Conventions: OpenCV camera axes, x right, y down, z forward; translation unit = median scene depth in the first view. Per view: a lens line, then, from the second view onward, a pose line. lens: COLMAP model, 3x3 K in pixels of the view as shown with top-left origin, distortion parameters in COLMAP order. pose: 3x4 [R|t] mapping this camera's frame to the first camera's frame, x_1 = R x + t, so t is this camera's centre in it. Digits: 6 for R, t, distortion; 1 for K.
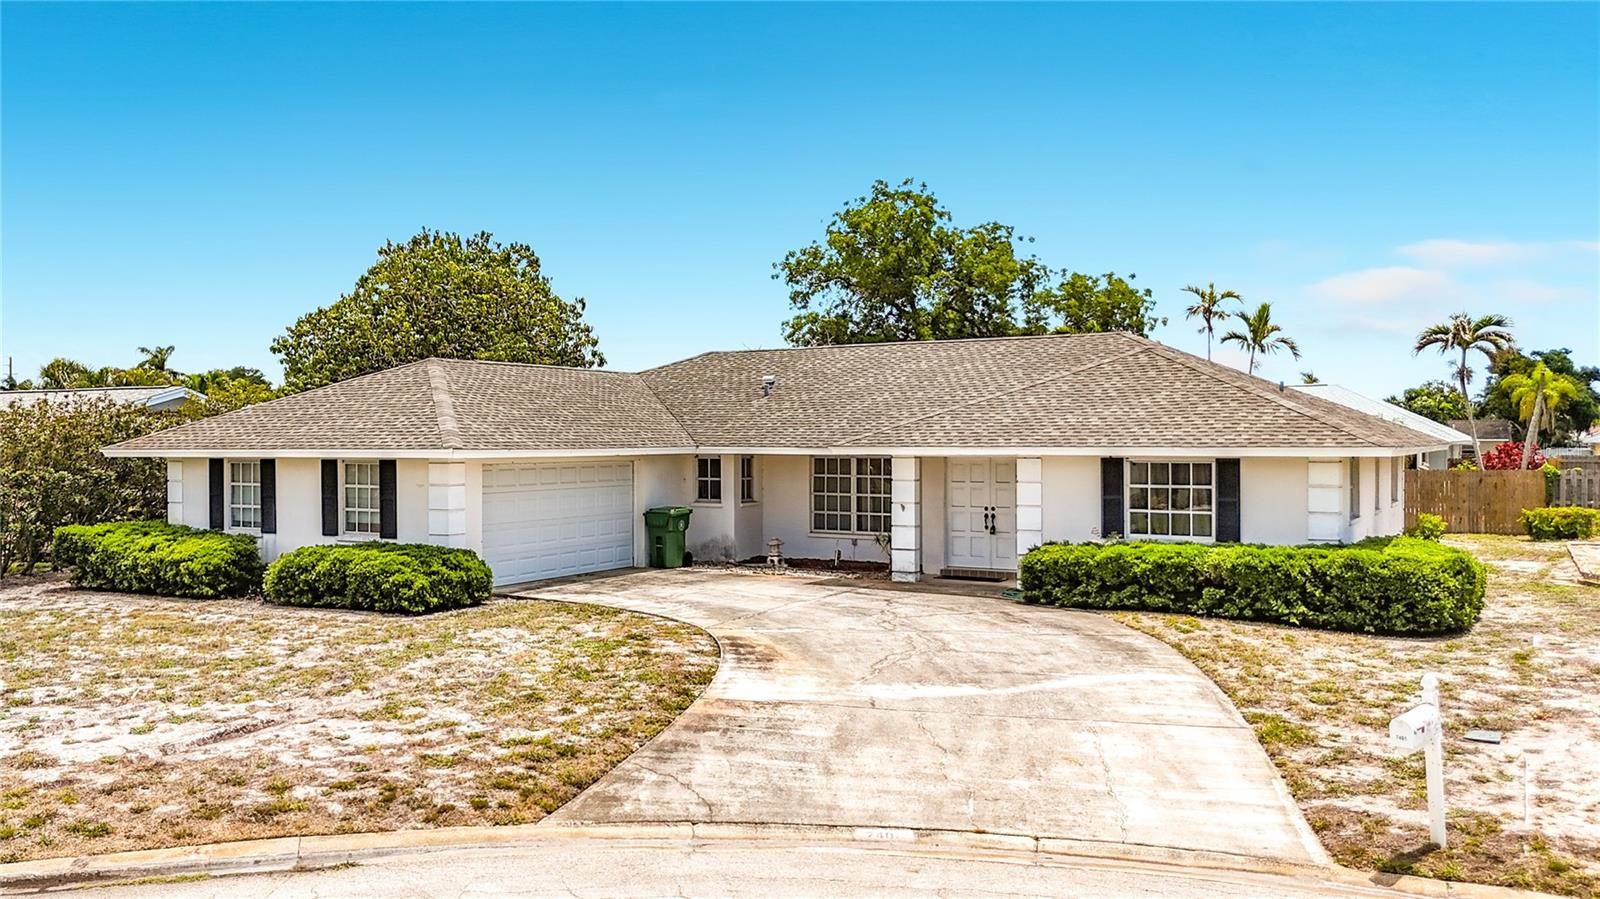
lens RADIAL K [[1387.4, 0, 692.9], [0, 1387.4, 427.5], [0, 0, 1]] dist [0.000812, 0.016183]
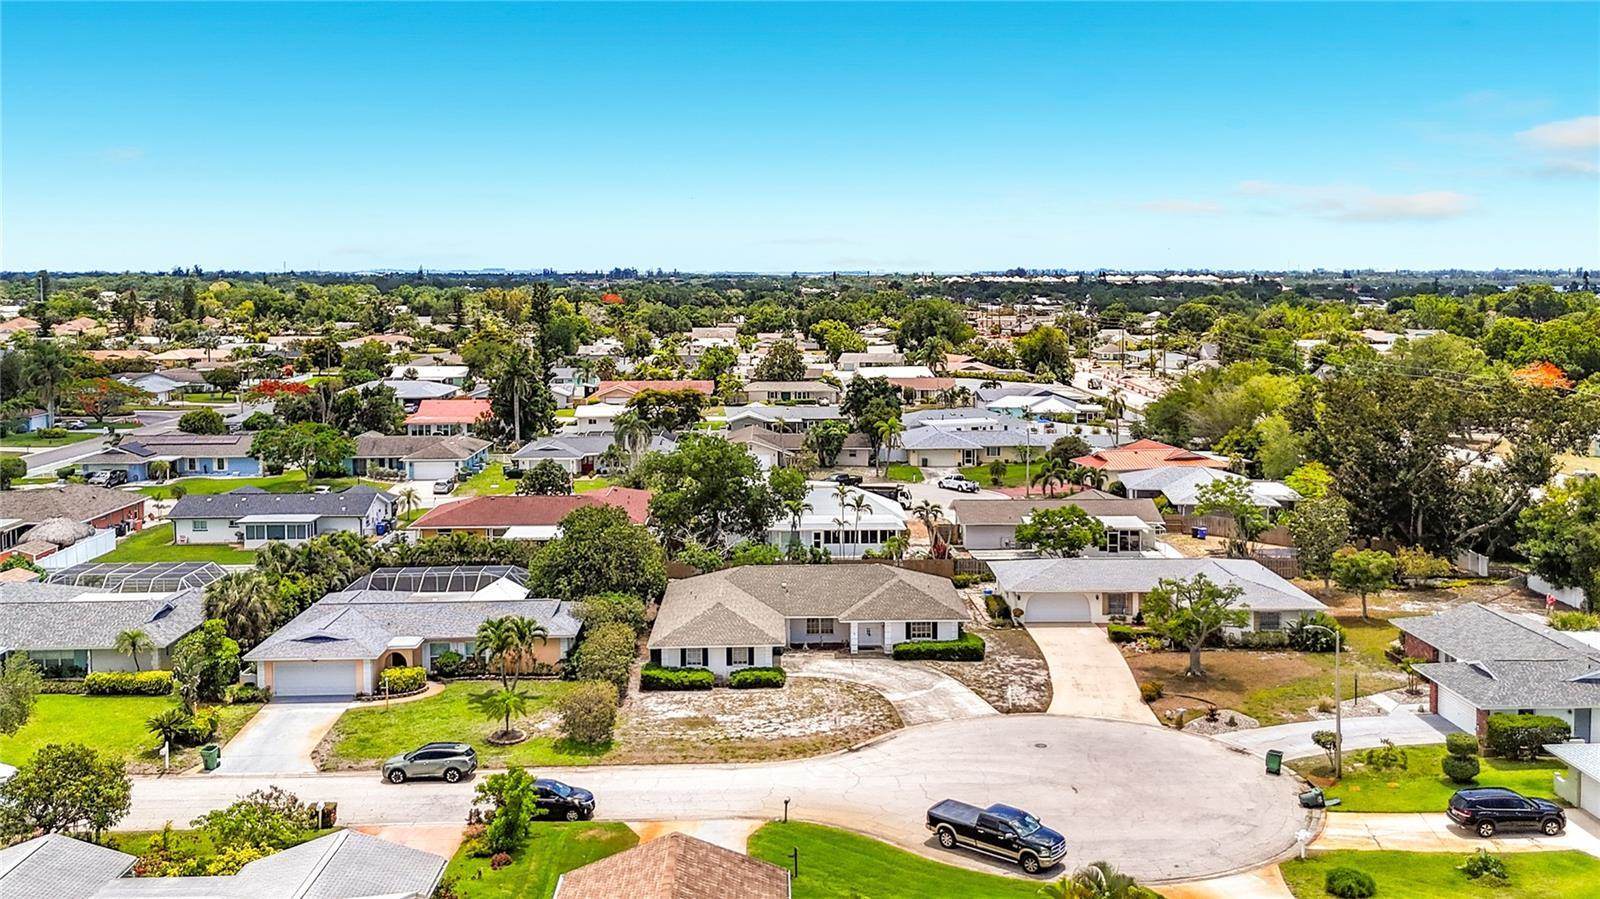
lens RADIAL K [[1441.2, 0, 836.8], [0, 1441.2, 368.5], [0, 0, 1]] dist [0.043843, -0.041469]
pose [[0.828965, -0.034734, 0.558221, -2.212533], [-0.004614, 0.997611, 0.068925, -1.007520], [-0.559281, -0.059712, 0.826825, -2.351049]]
